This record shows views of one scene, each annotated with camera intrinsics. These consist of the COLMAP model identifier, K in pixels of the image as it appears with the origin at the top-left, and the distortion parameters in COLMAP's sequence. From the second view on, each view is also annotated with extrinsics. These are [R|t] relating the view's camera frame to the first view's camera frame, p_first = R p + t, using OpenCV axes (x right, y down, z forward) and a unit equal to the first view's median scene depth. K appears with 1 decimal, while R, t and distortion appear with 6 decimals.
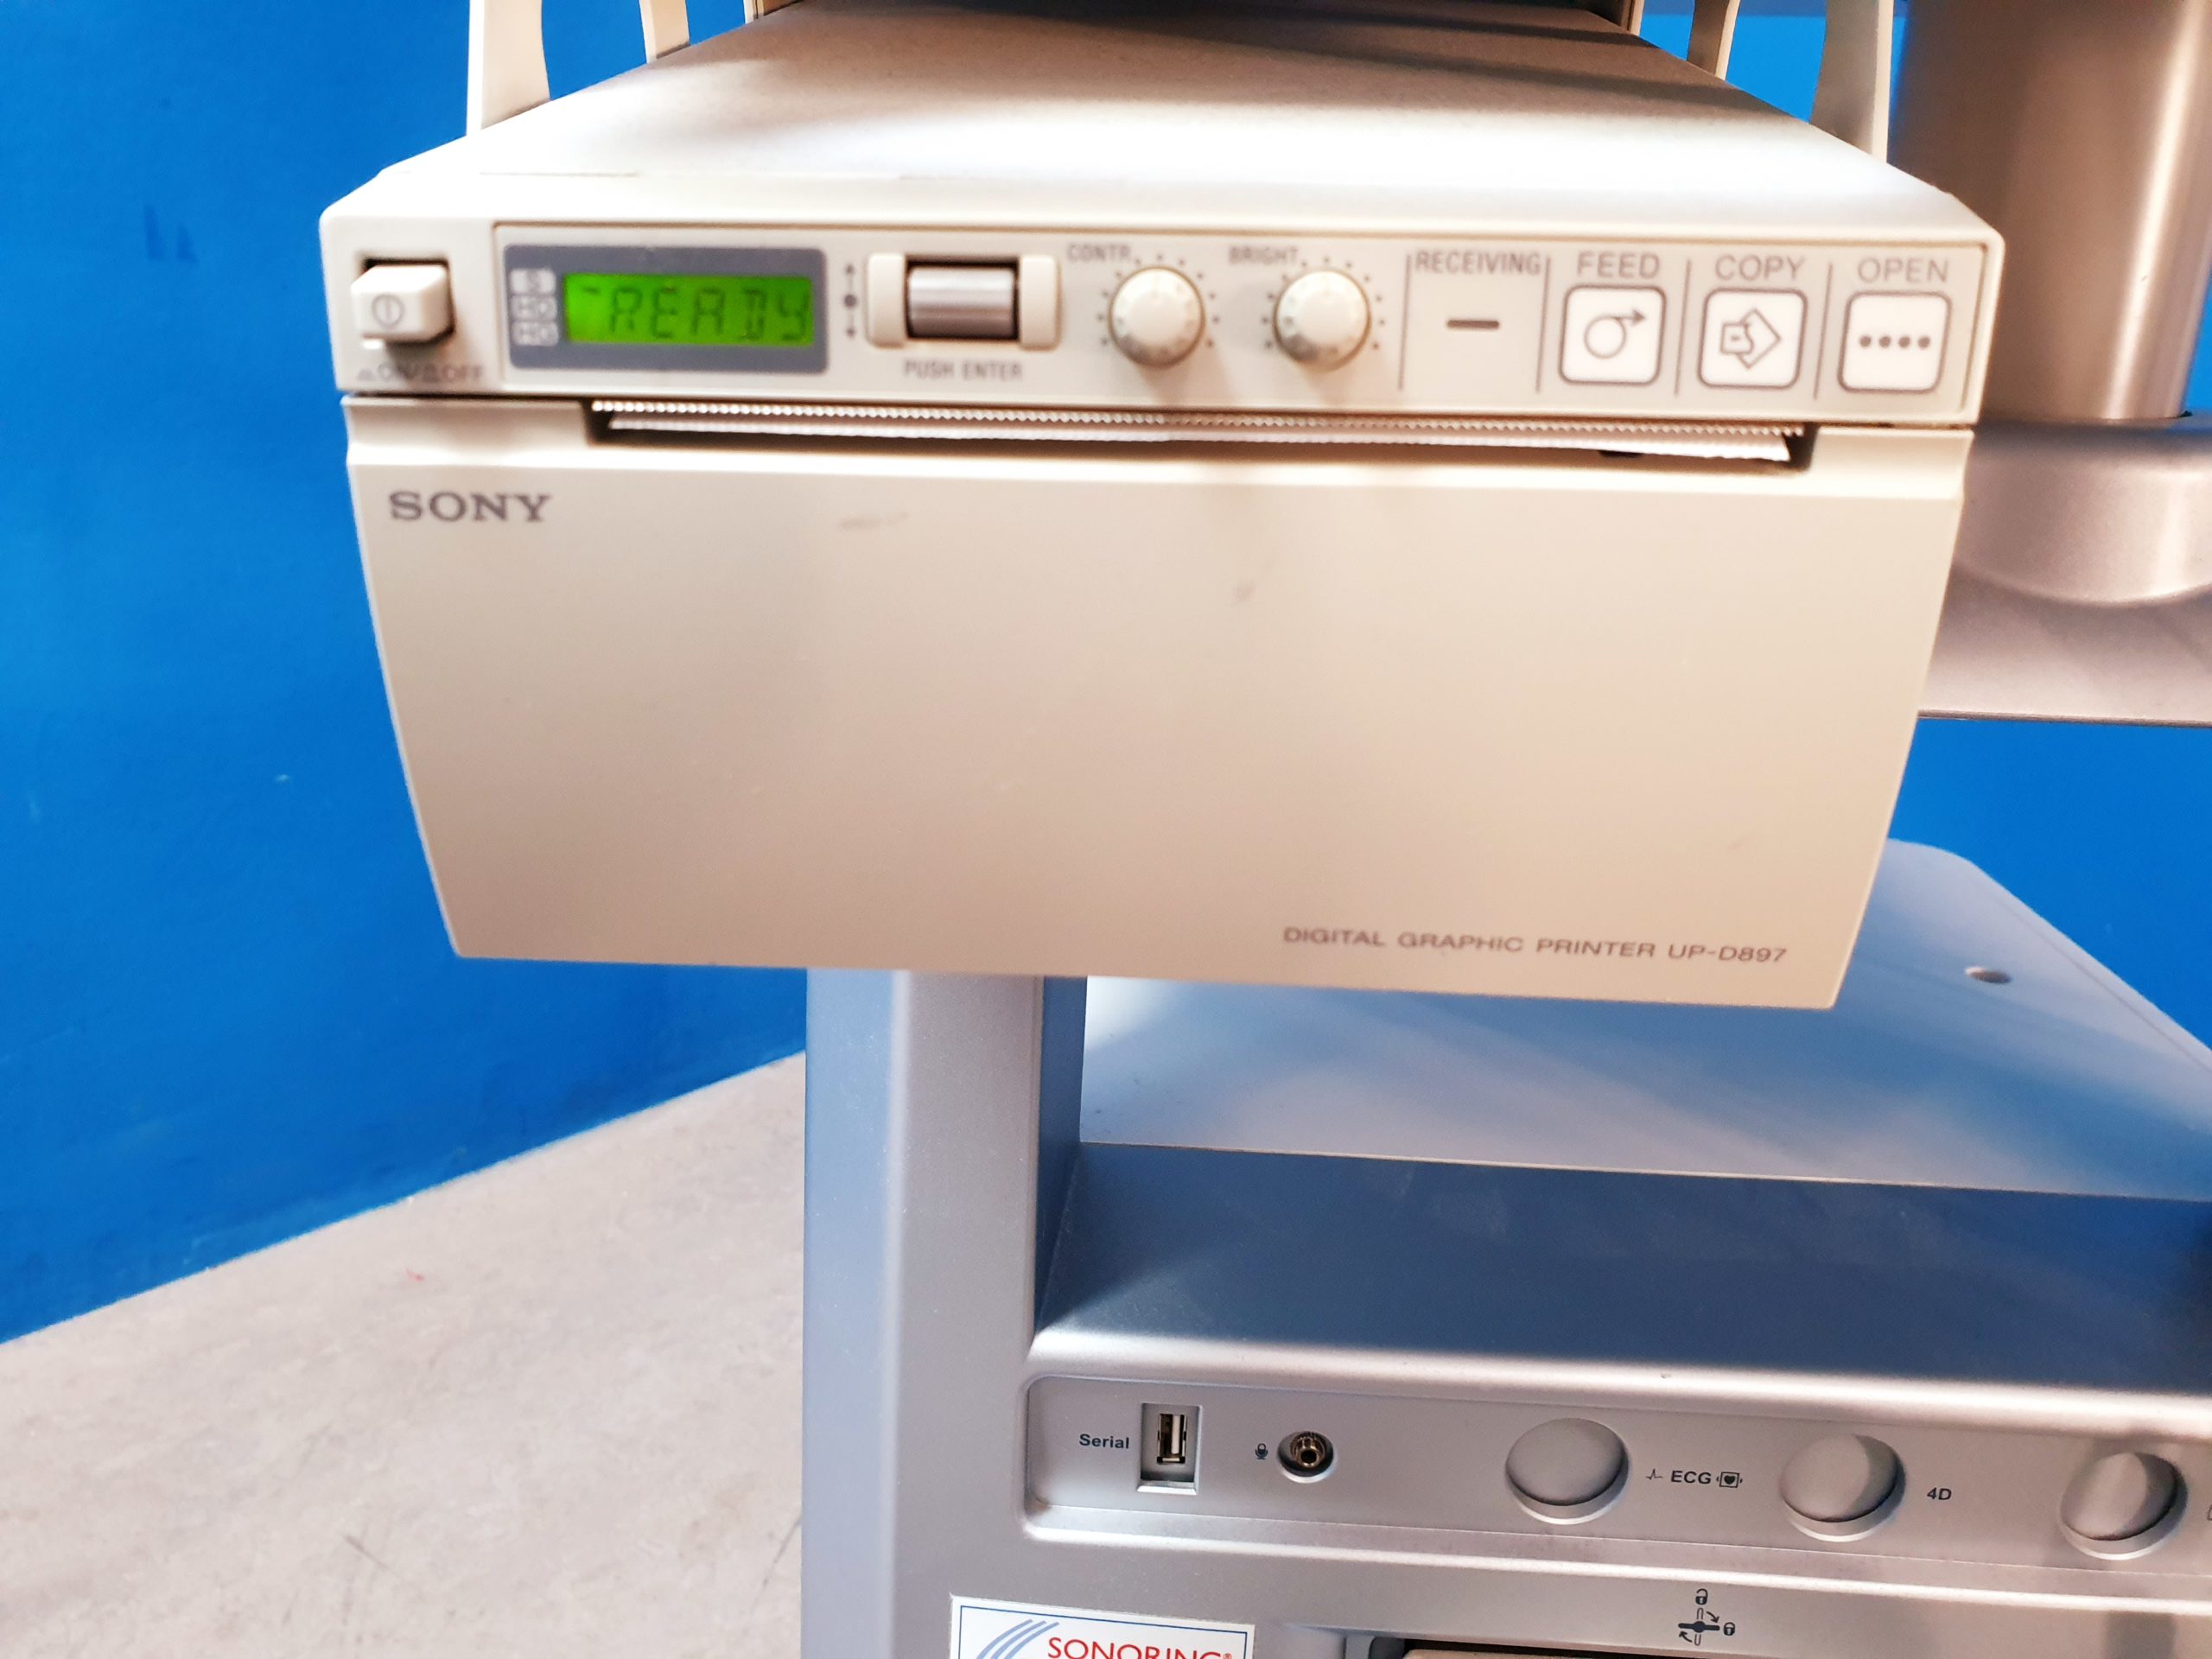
lens RADIAL K [[1731.1, 0, 1054.0], [0, 1731.1, 826.8], [0, 0, 1]] dist [-0.002077, 0.010790]
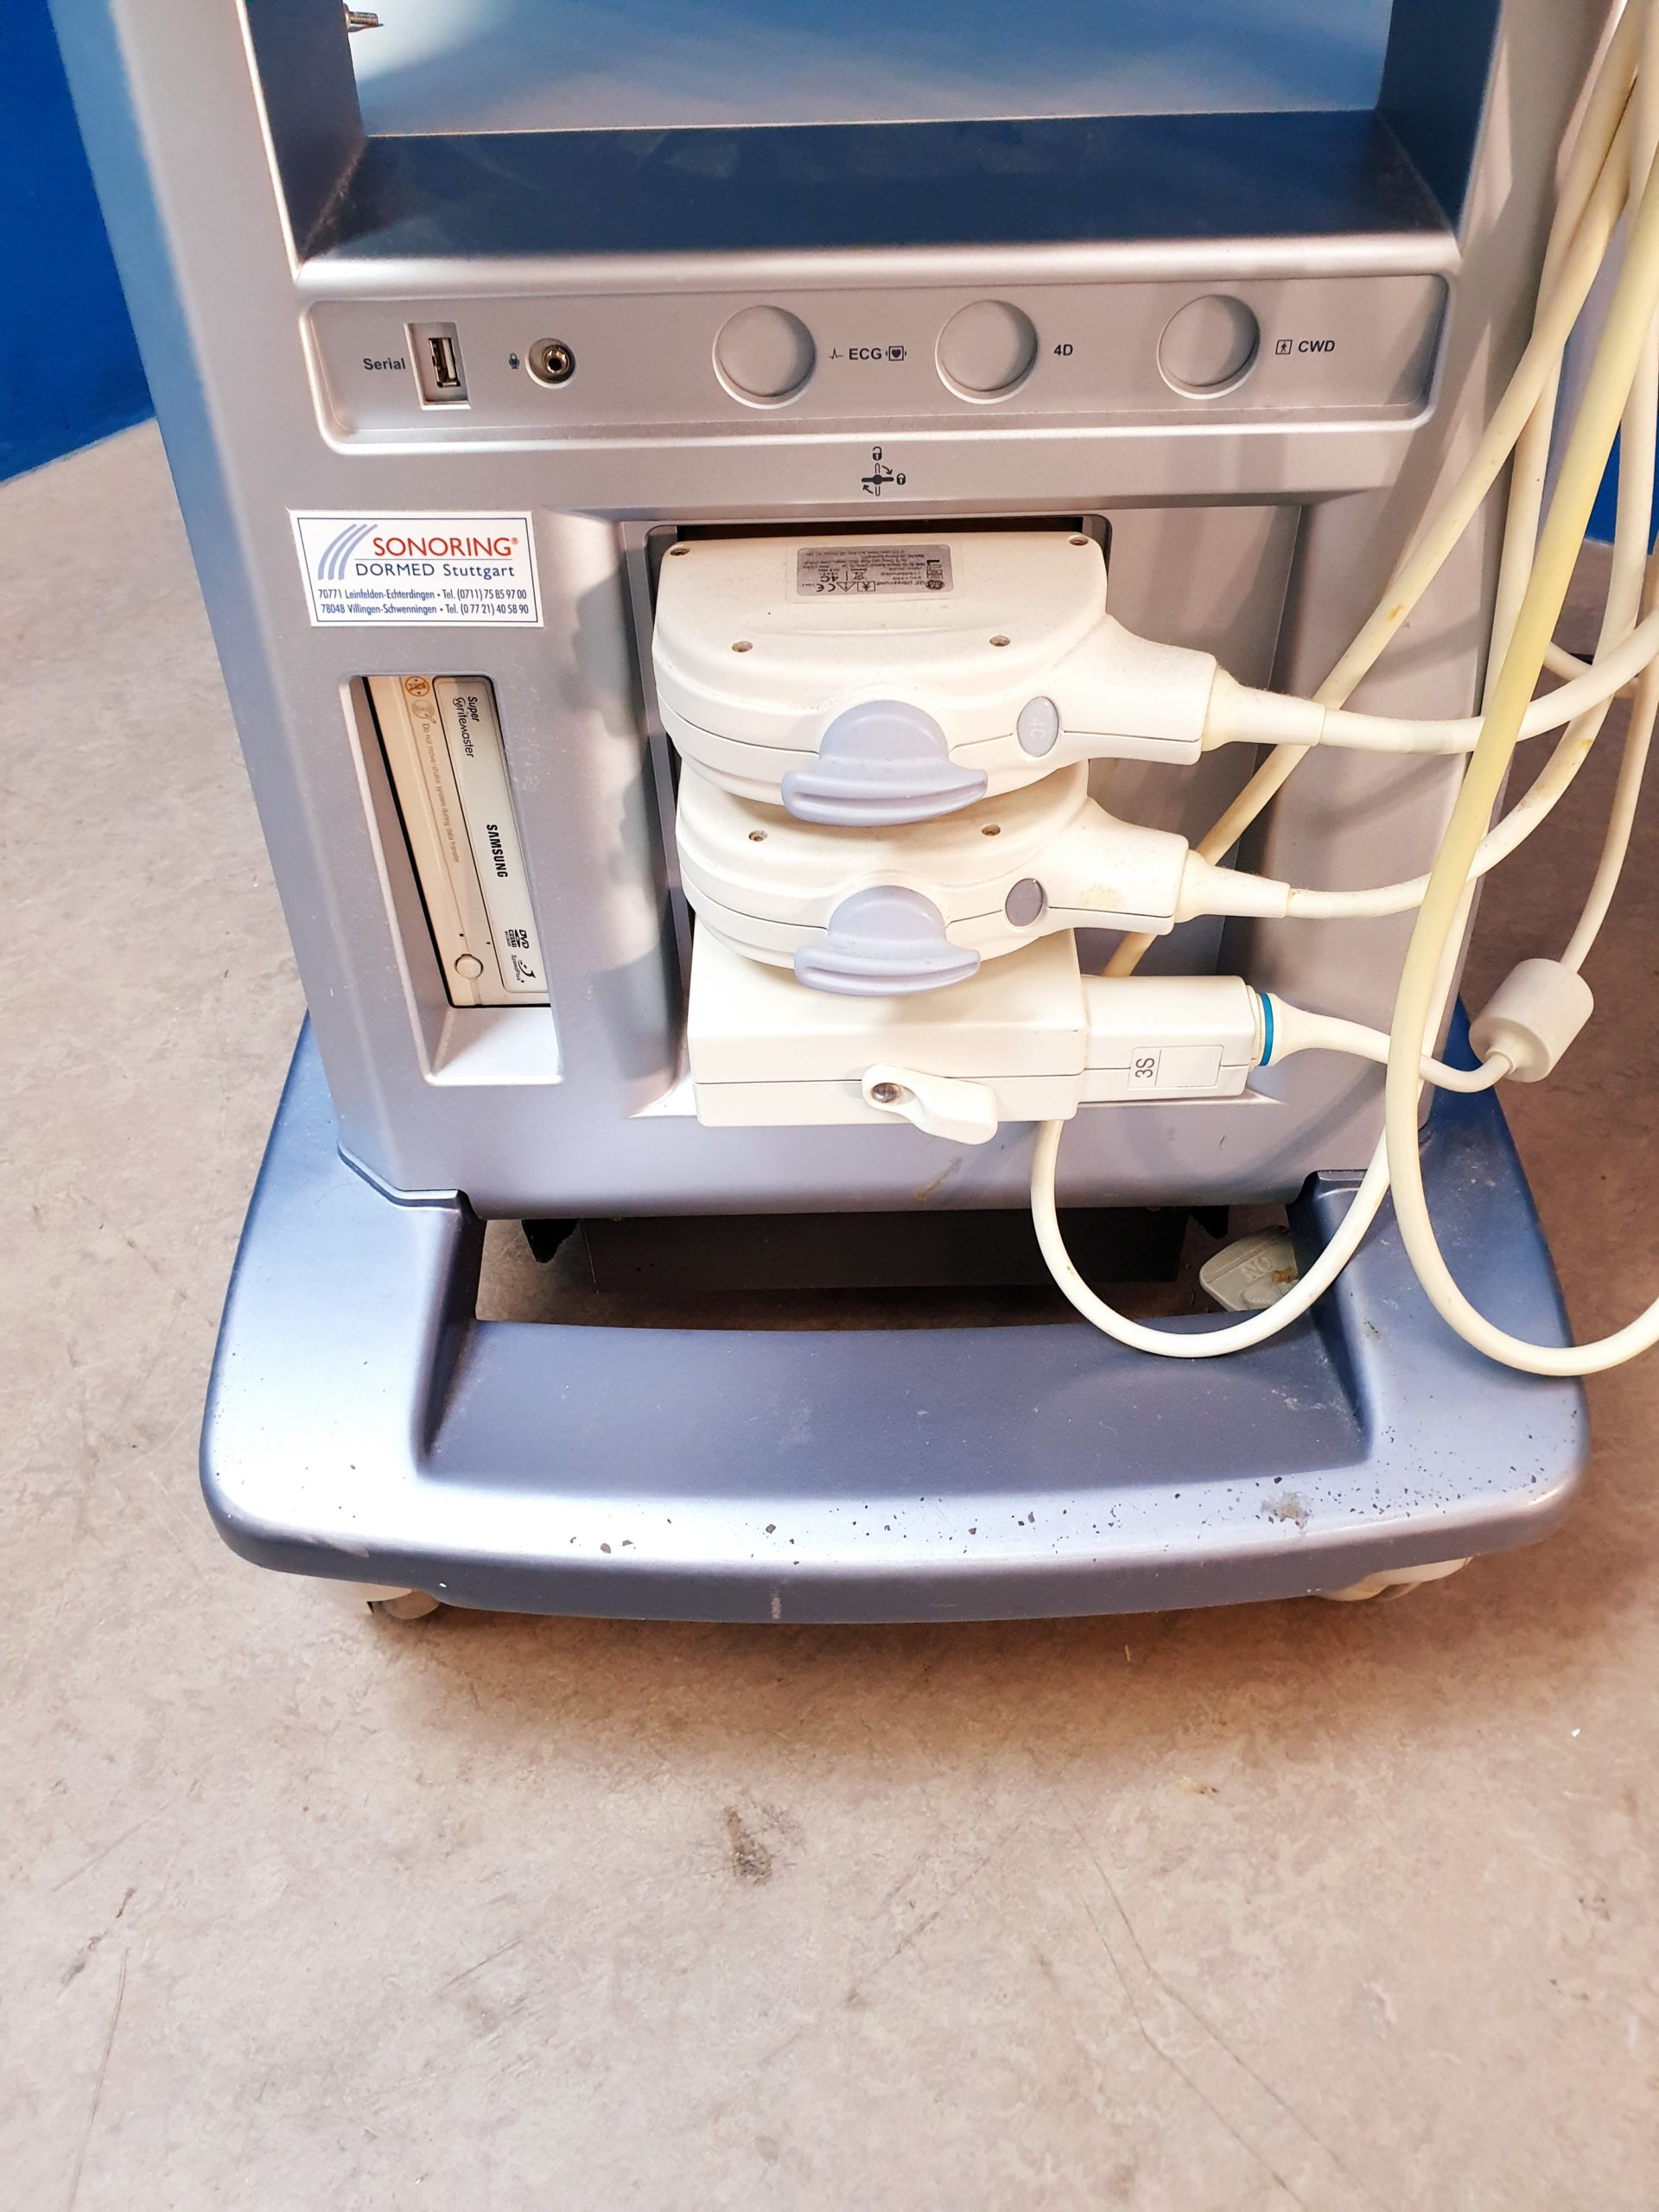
lens RADIAL K [[1731.1, 0, 829.5], [0, 1731.1, 1106.0], [0, 0, 1]] dist [-0.002077, 0.010790]
pose [[0.995690, -0.090508, 0.020263, 0.263490], [0.070012, 0.876739, 0.475843, 0.251783], [-0.060833, -0.472373, 0.879297, -0.323211]]
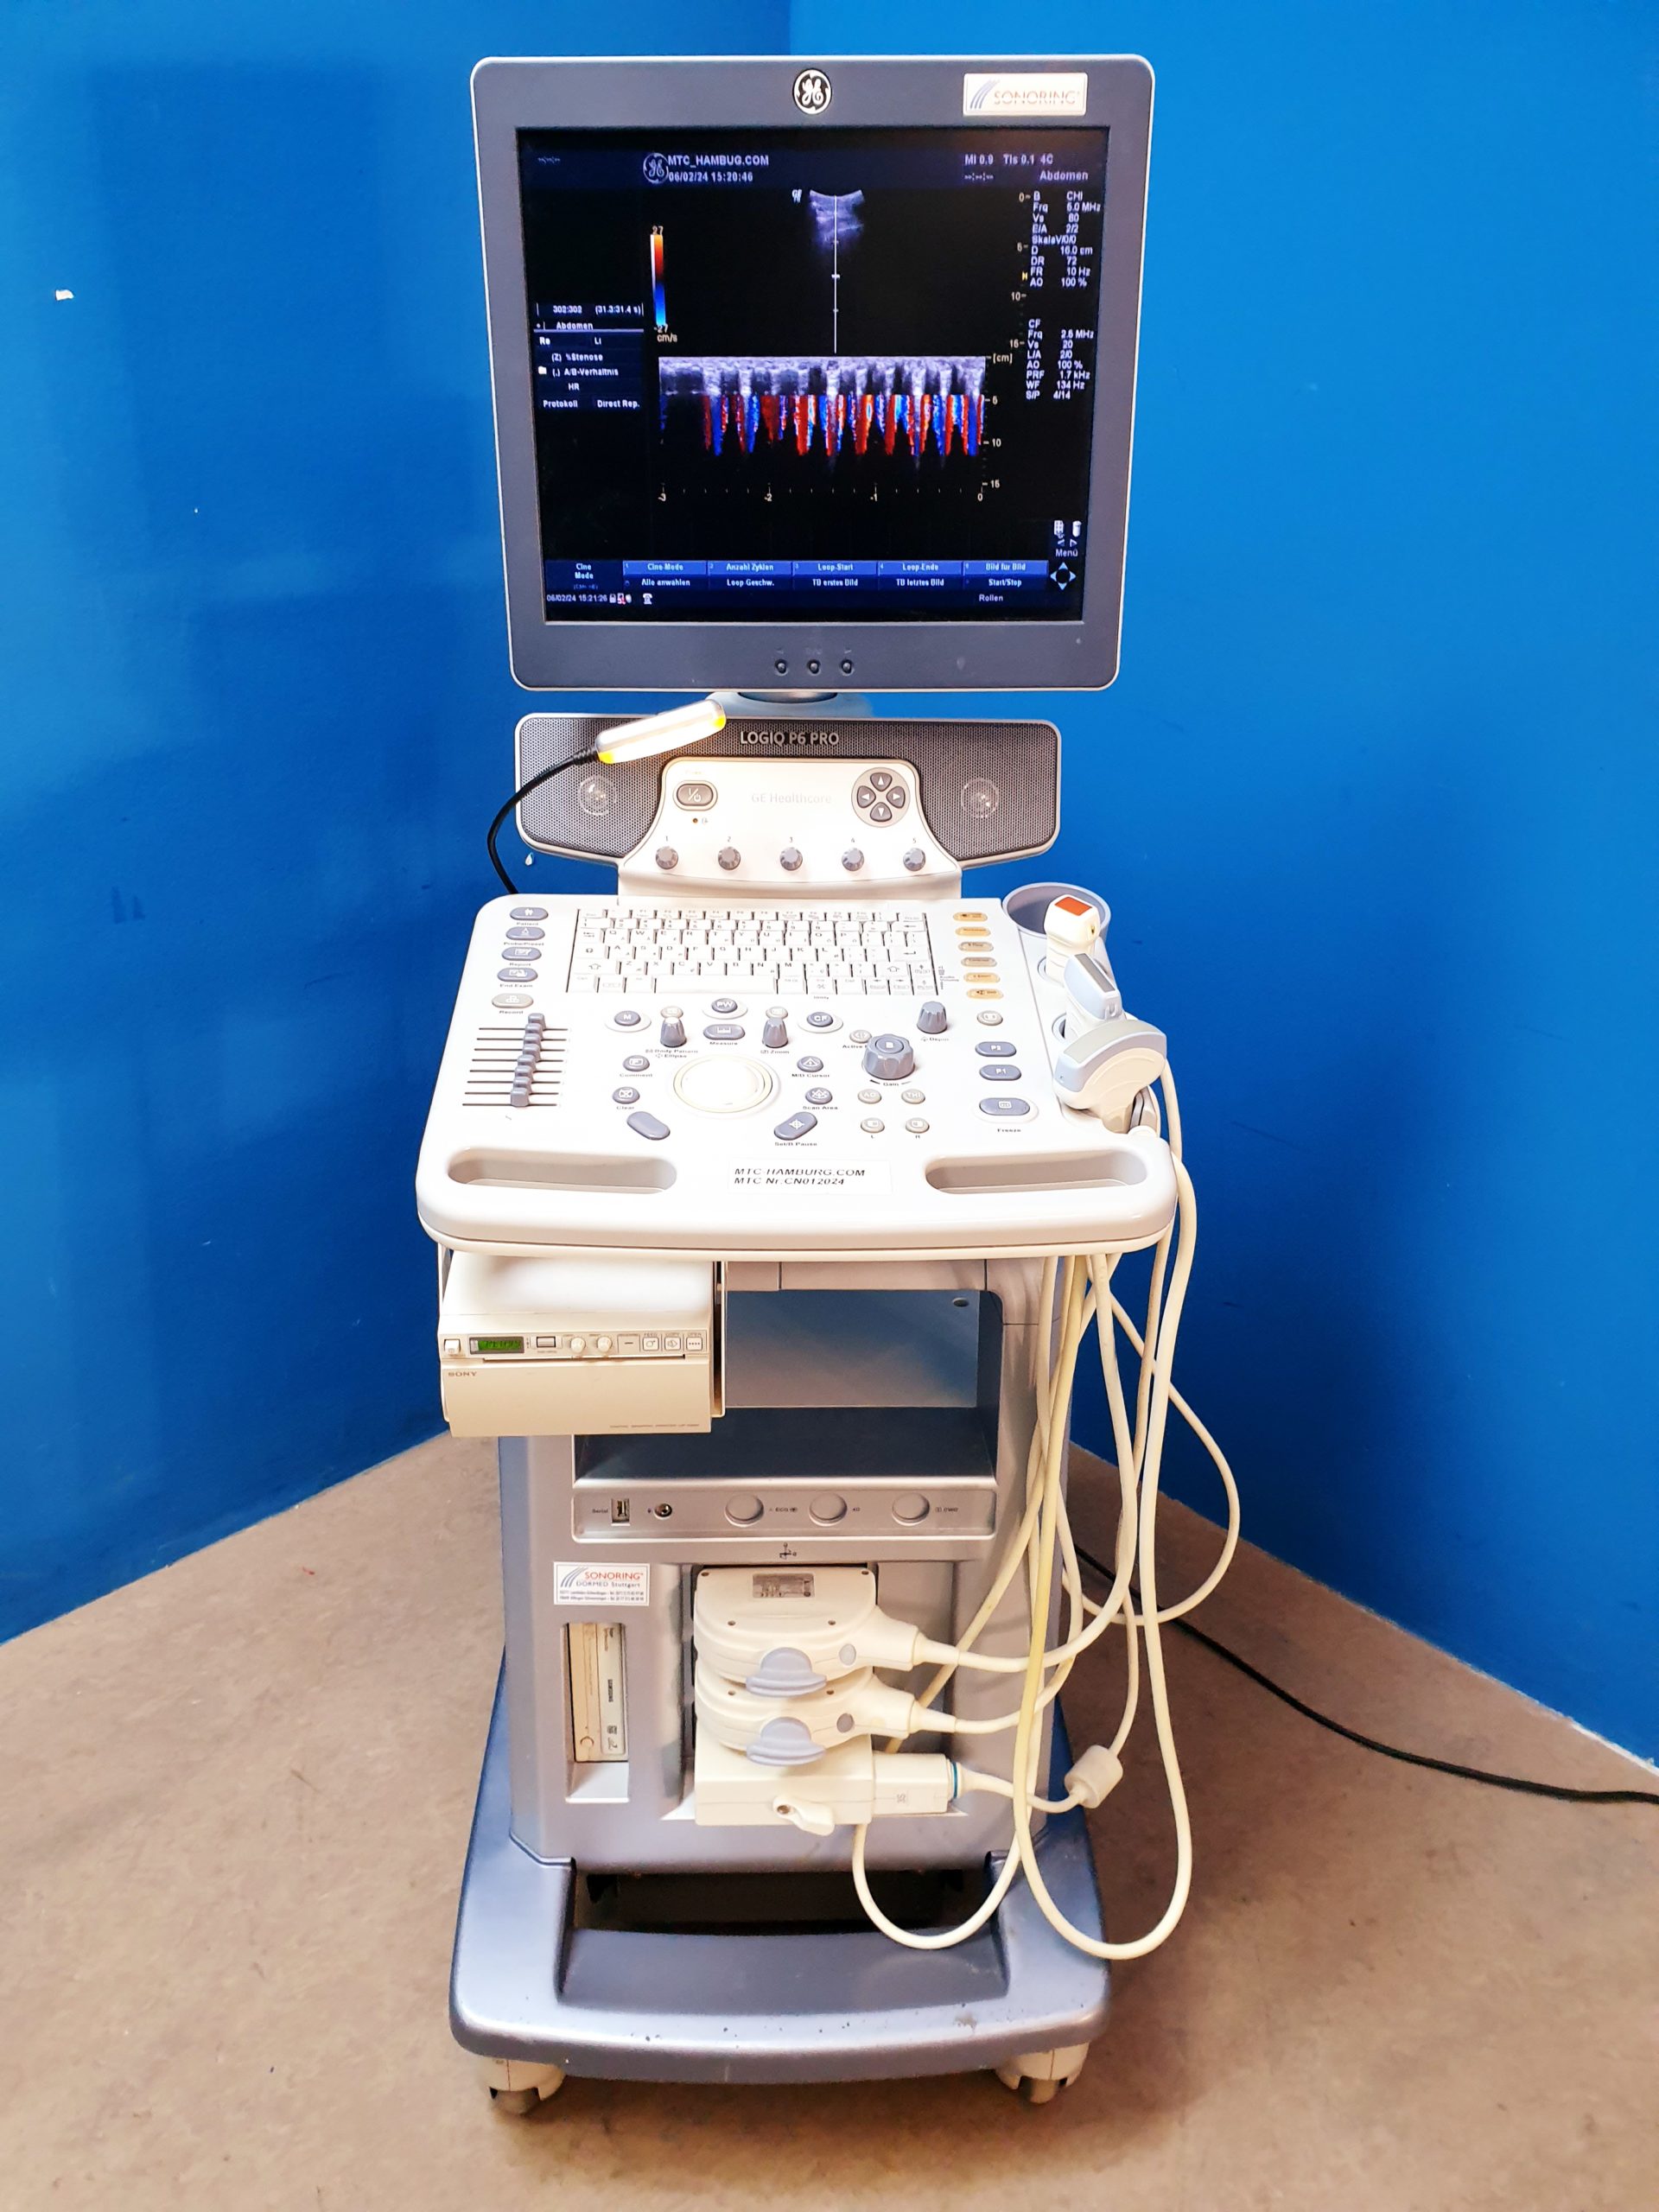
lens RADIAL K [[1791.4, 0, 829.5], [0, 1791.4, 1106.0], [0, 0, 1]] dist [-0.009802, -0.007894]
pose [[0.993656, -0.044843, 0.103137, 0.141936], [0.032046, 0.991945, 0.122547, -0.762339], [-0.107801, -0.118464, 0.987089, -2.173561]]
